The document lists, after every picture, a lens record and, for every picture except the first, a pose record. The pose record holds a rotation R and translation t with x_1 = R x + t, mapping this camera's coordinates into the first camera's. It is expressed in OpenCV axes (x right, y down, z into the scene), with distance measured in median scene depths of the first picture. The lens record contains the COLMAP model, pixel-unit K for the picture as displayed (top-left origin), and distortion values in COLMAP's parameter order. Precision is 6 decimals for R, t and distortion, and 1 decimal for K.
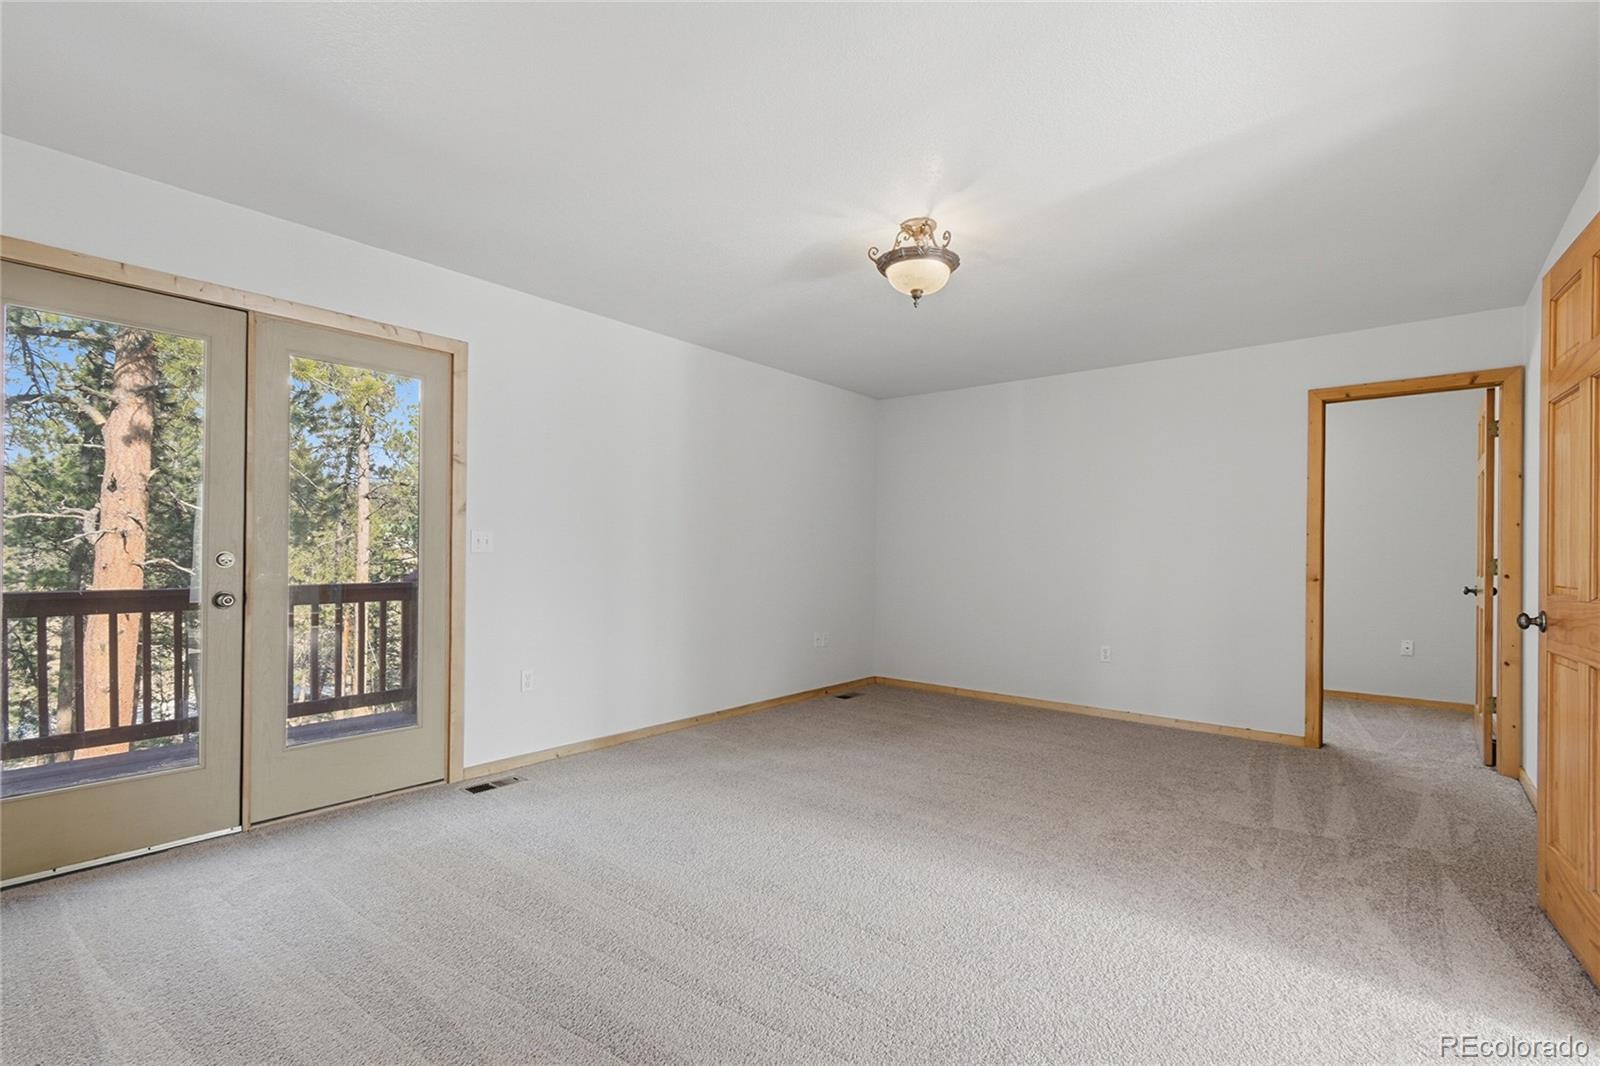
lens RADIAL K [[708.8, 0, 806.2], [0, 708.8, 540.4], [0, 0, 1]] dist [0.004785, -0.000145]
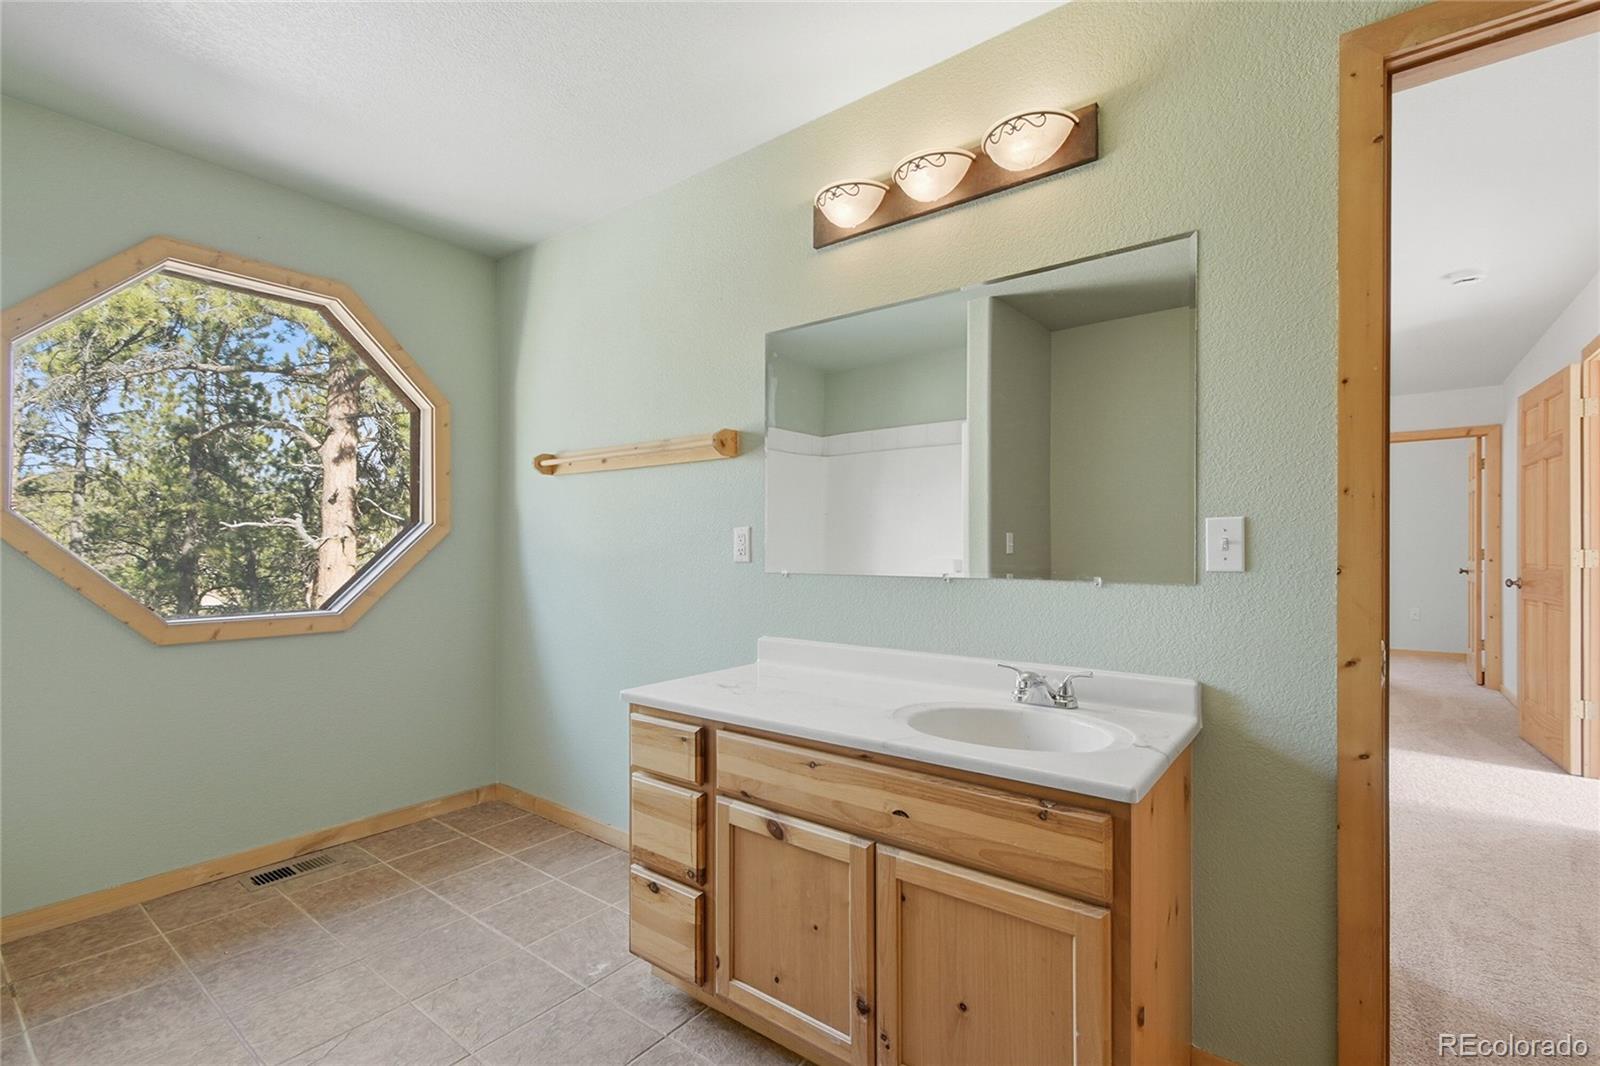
lens RADIAL K [[708.8, 0, 795.5], [0, 708.8, 538.5], [0, 0, 1]] dist [0.004785, -0.000145]
pose [[0.999686, -0.010394, 0.022818, -0.524906], [0.010322, 0.999941, 0.003266, -0.016707], [-0.022850, -0.003030, 0.999734, -0.477577]]
